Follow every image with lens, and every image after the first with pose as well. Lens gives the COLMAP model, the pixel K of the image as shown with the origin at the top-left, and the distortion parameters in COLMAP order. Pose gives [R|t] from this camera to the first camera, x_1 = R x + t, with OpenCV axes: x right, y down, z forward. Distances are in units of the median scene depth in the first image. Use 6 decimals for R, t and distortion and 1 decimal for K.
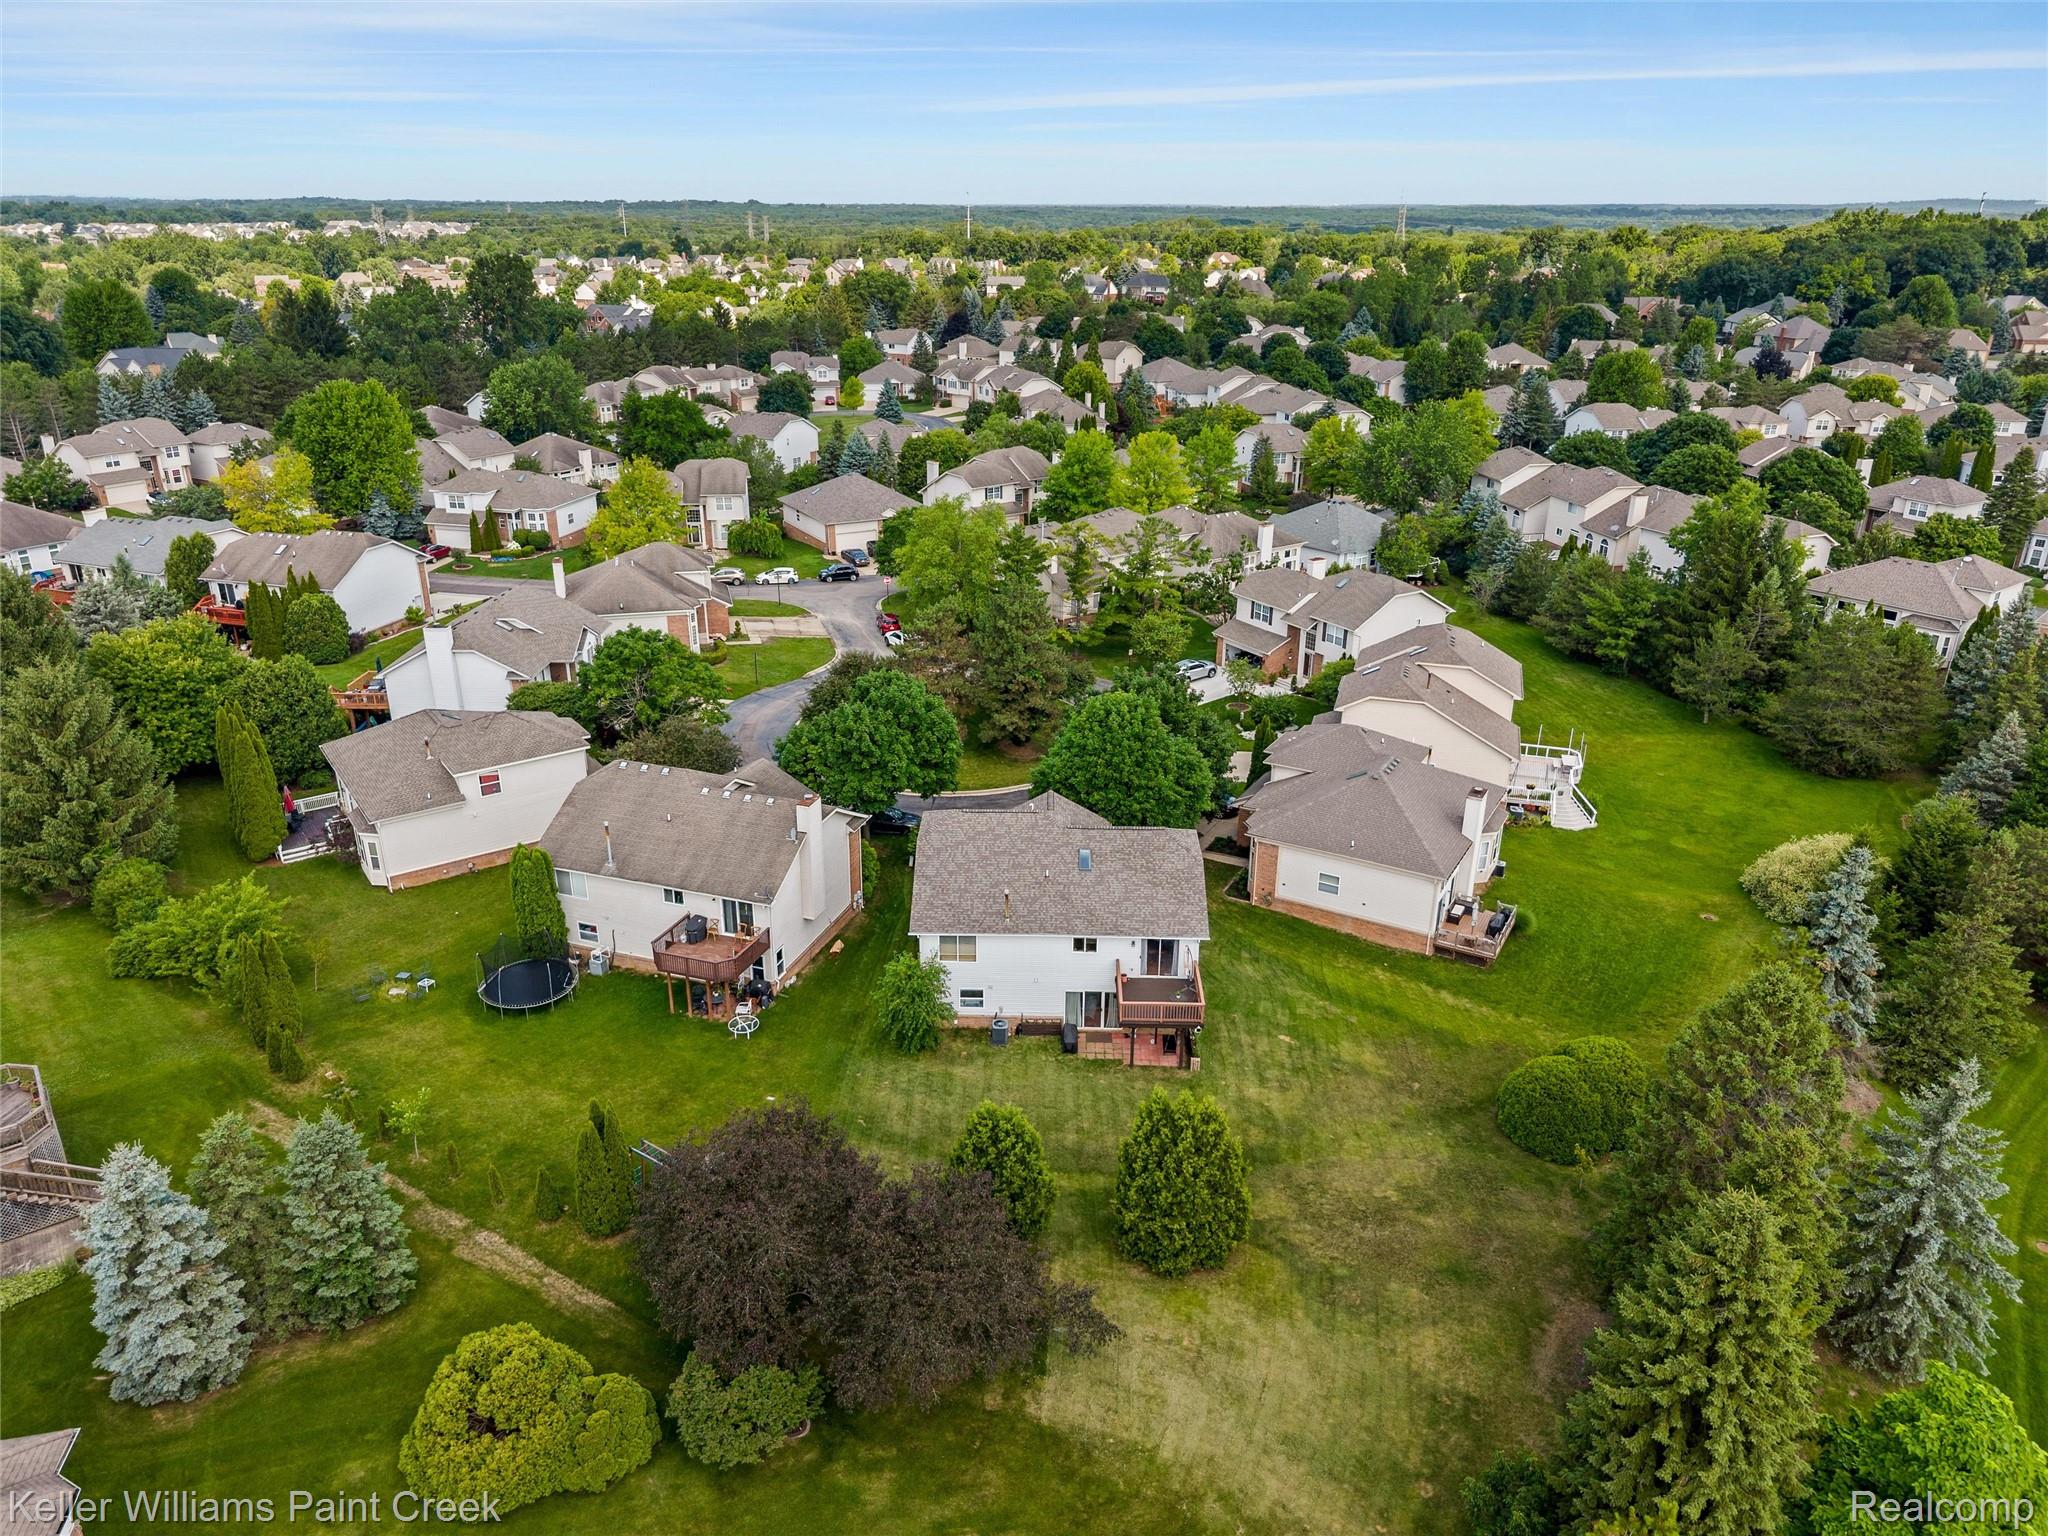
lens RADIAL K [[1287.0, 0, 1024.0], [0, 1287.0, 768.0], [0, 0, 1]] dist [0.048738, -0.053194]
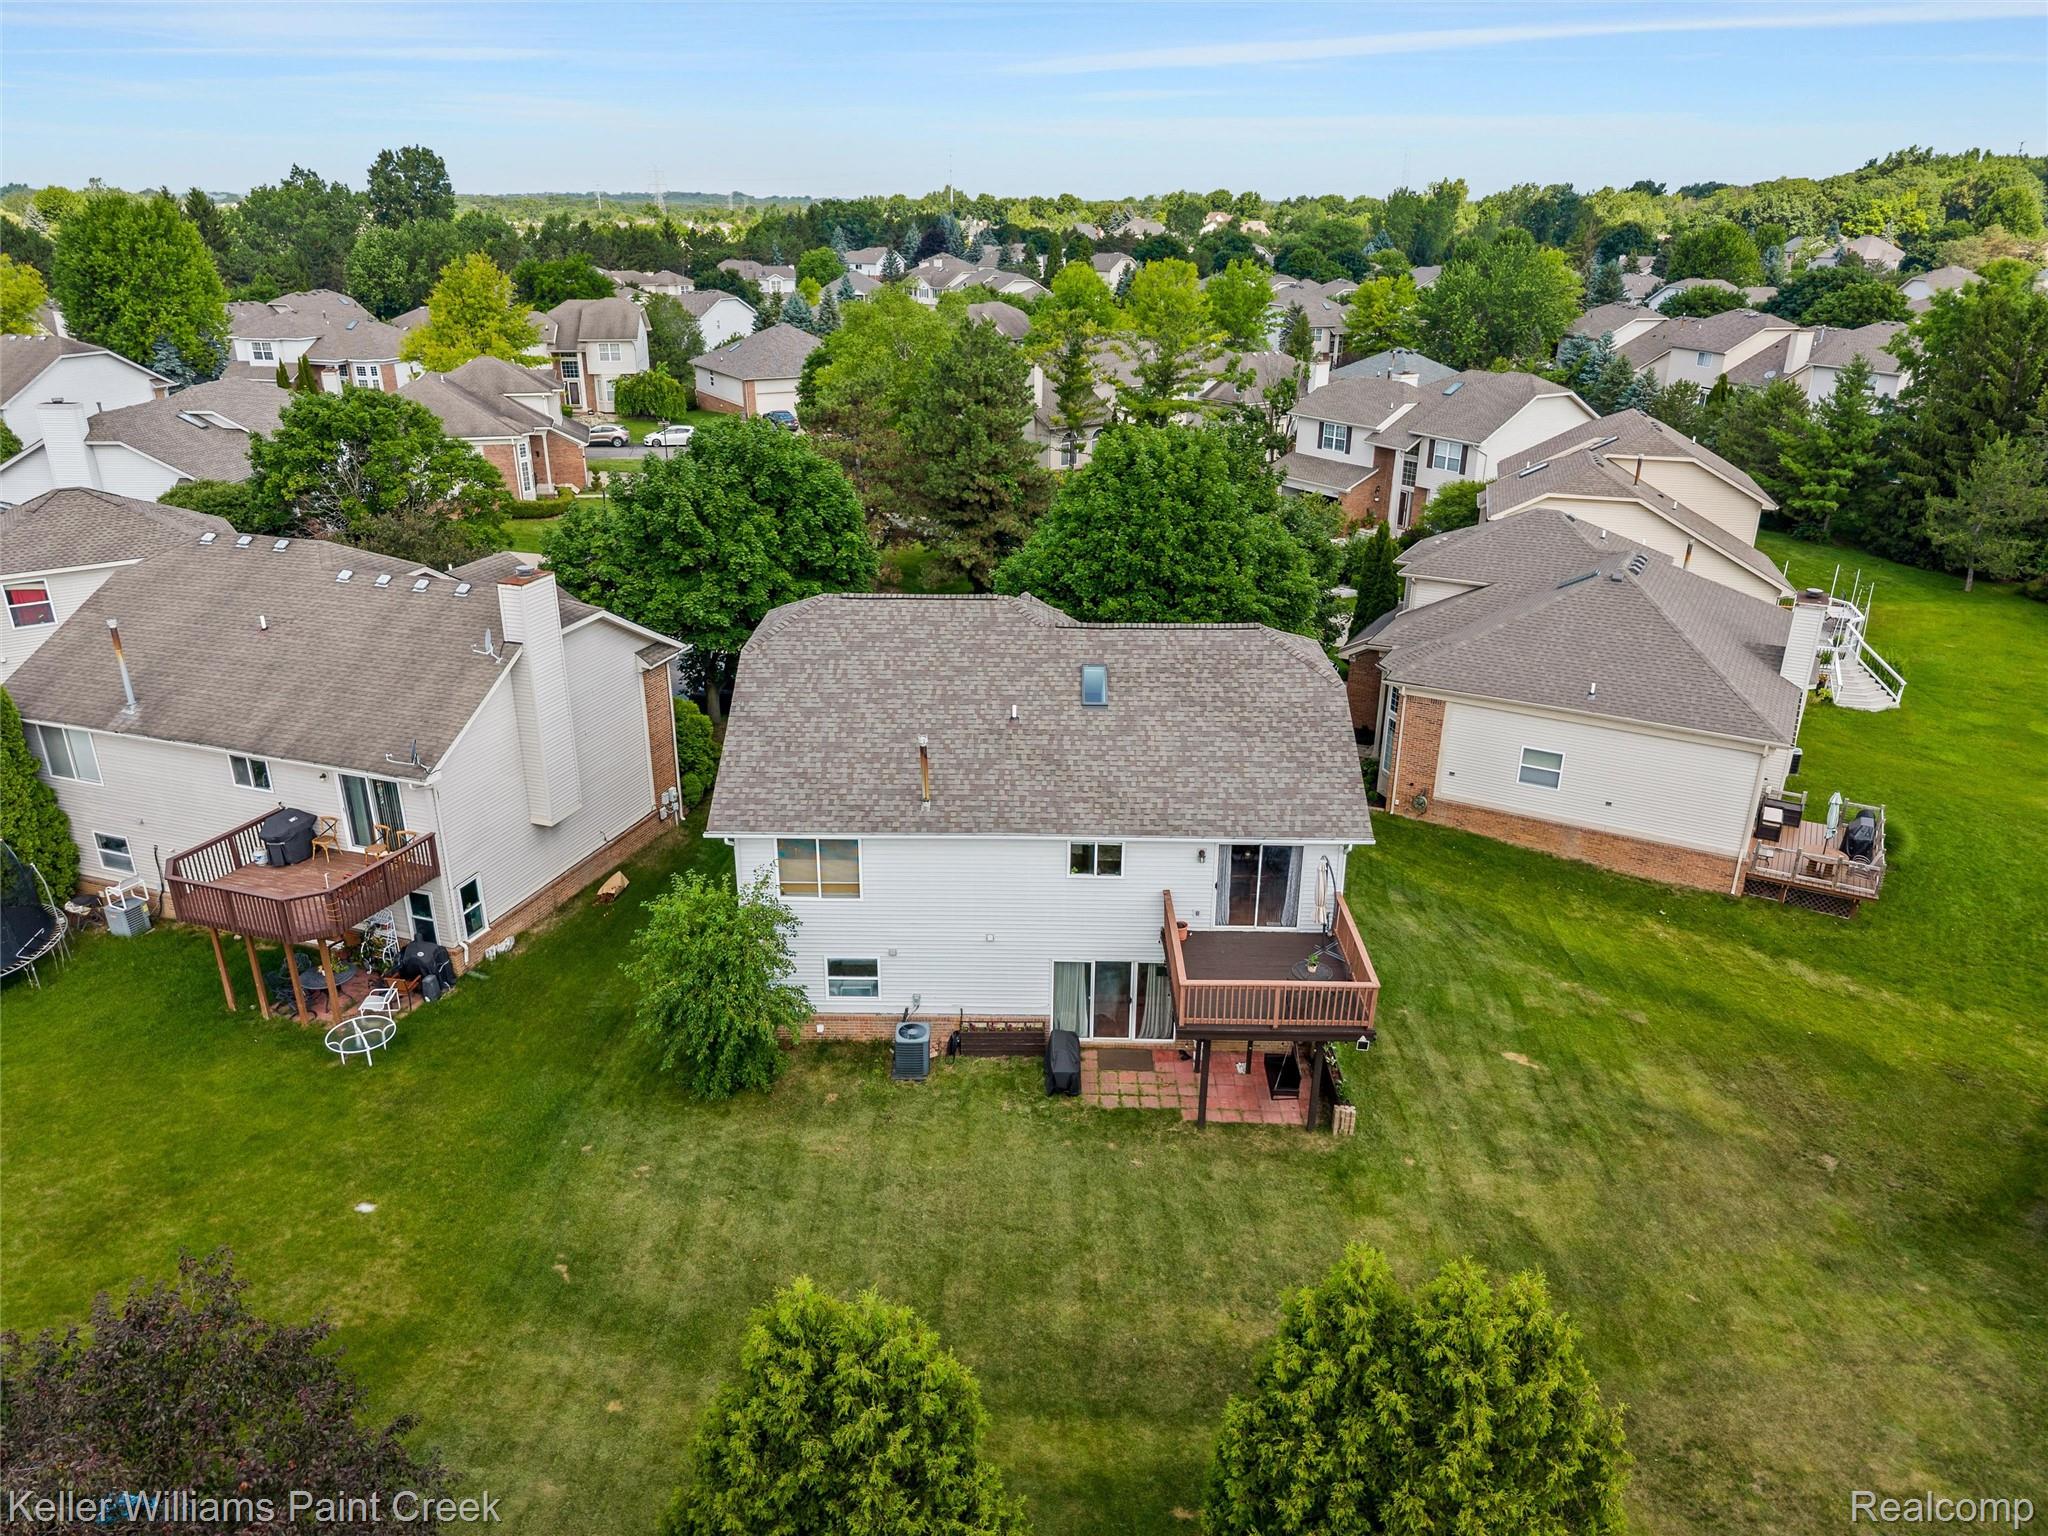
lens RADIAL K [[1346.0, 0, 1024.0], [0, 1346.0, 768.0], [0, 0, 1]] dist [0.001875, -0.004076]
pose [[0.999956, -0.003180, 0.008801, 0.016227], [0.003118, 0.999970, 0.007105, 0.093166], [-0.008823, -0.007077, 0.999936, 0.480055]]
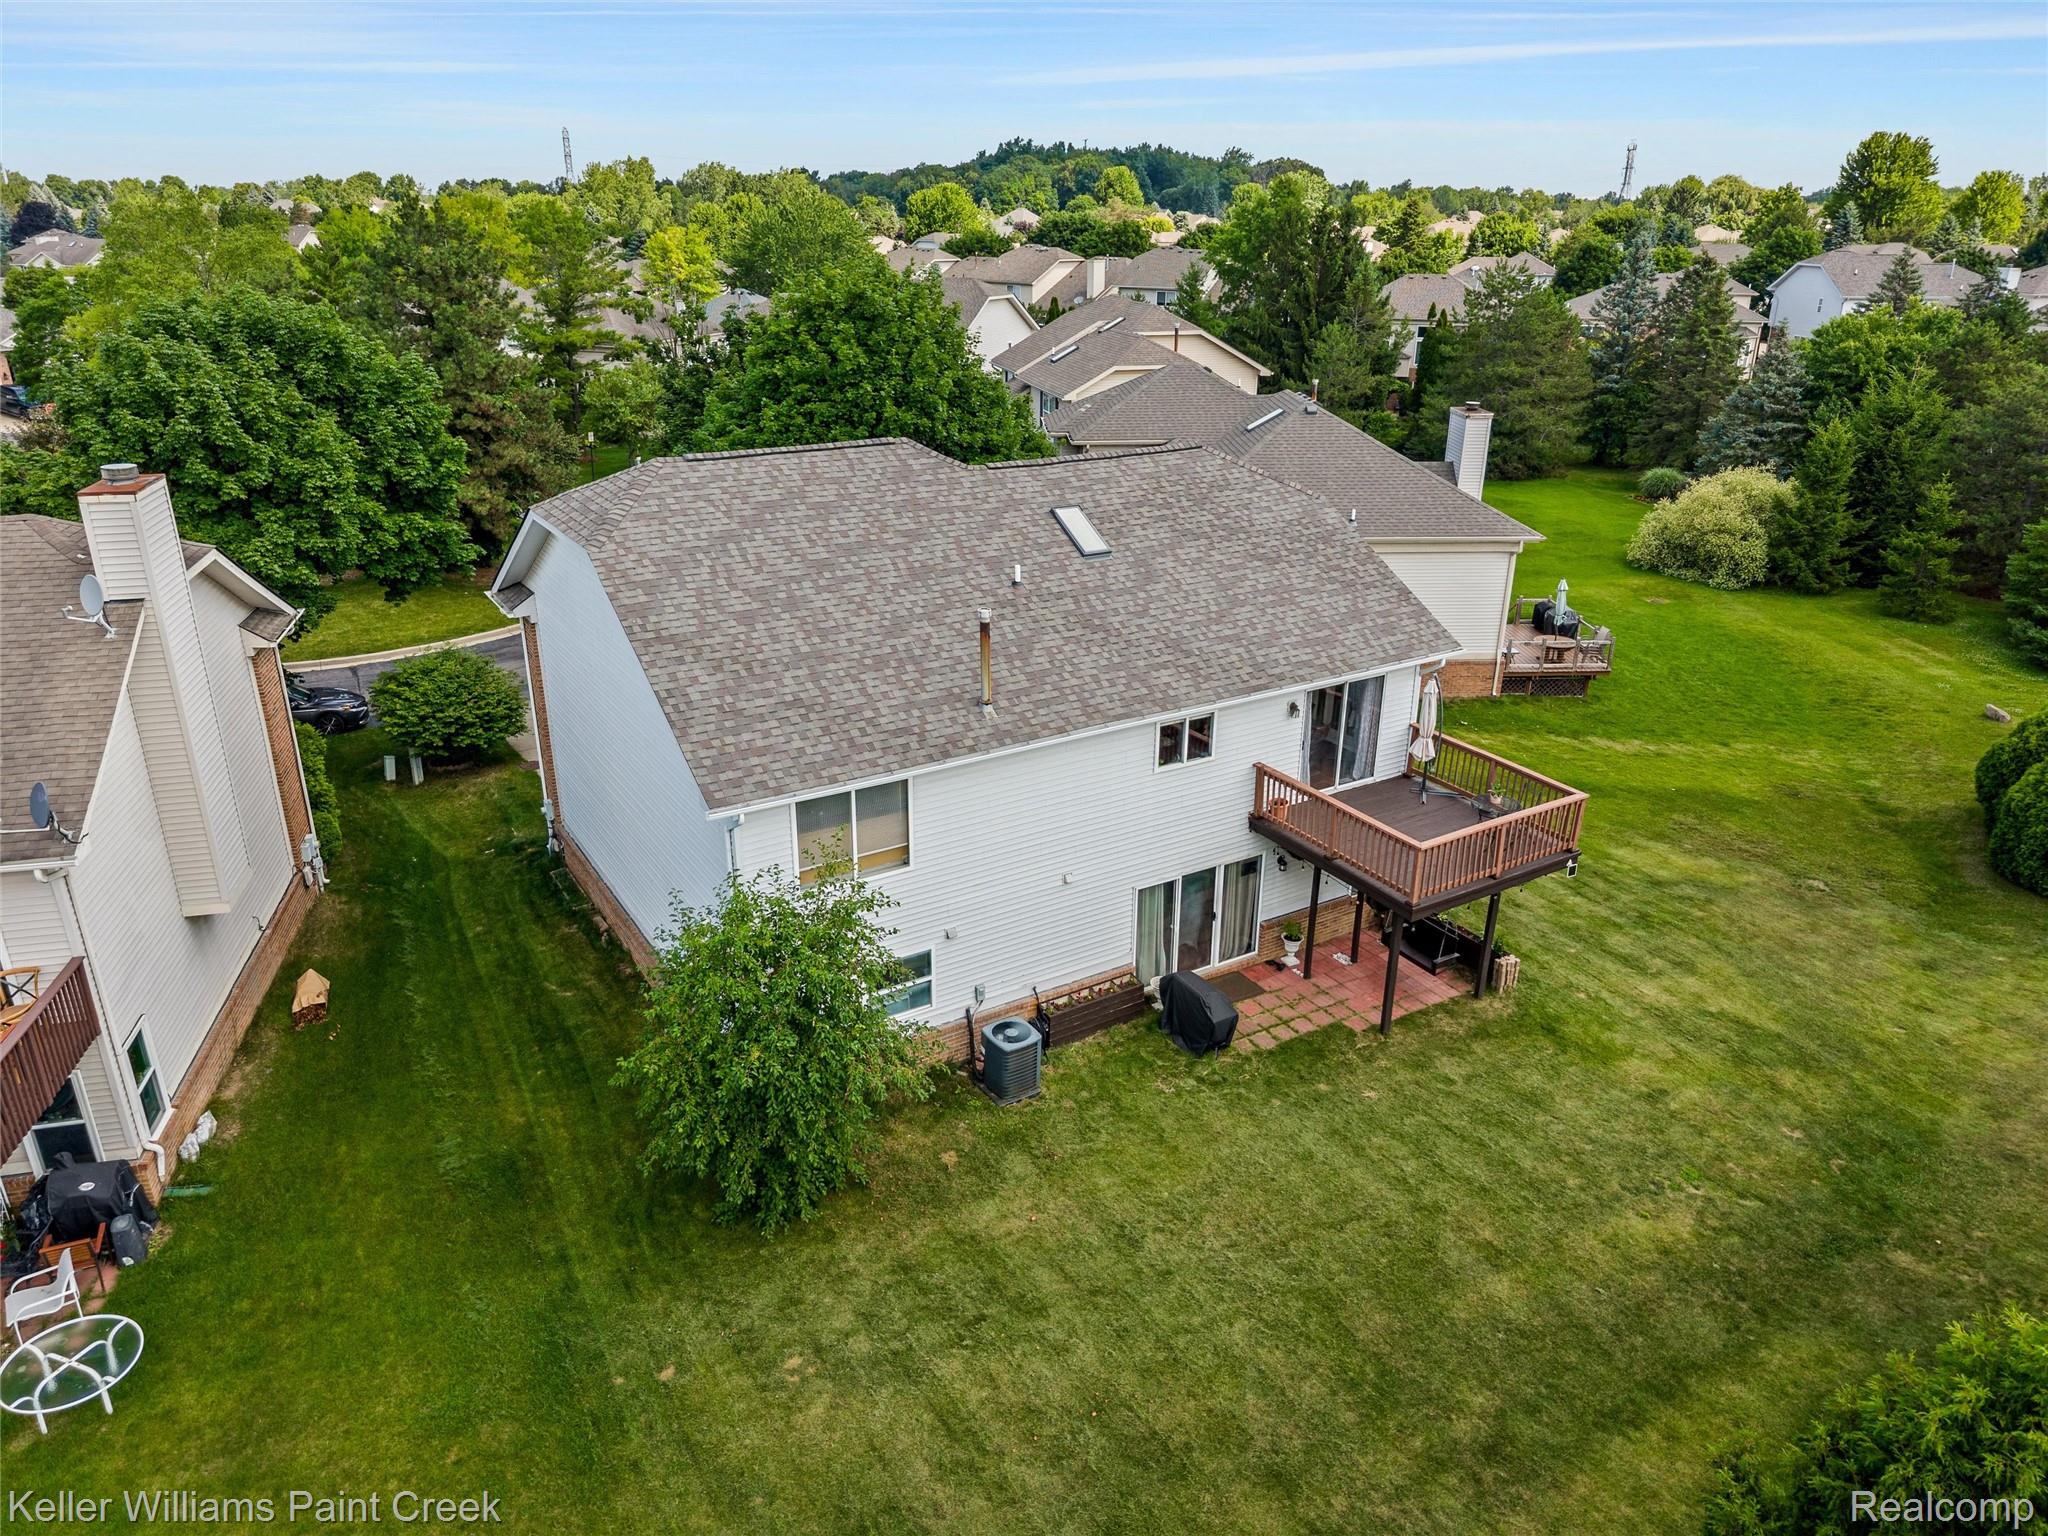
lens RADIAL K [[1346.0, 0, 1024.0], [0, 1346.0, 768.0], [0, 0, 1]] dist [0.001875, -0.004076]
pose [[0.842637, -0.205631, 0.497674, -0.158312], [0.198540, 0.977743, 0.067829, 0.102089], [-0.500545, 0.041653, 0.864708, 0.647524]]
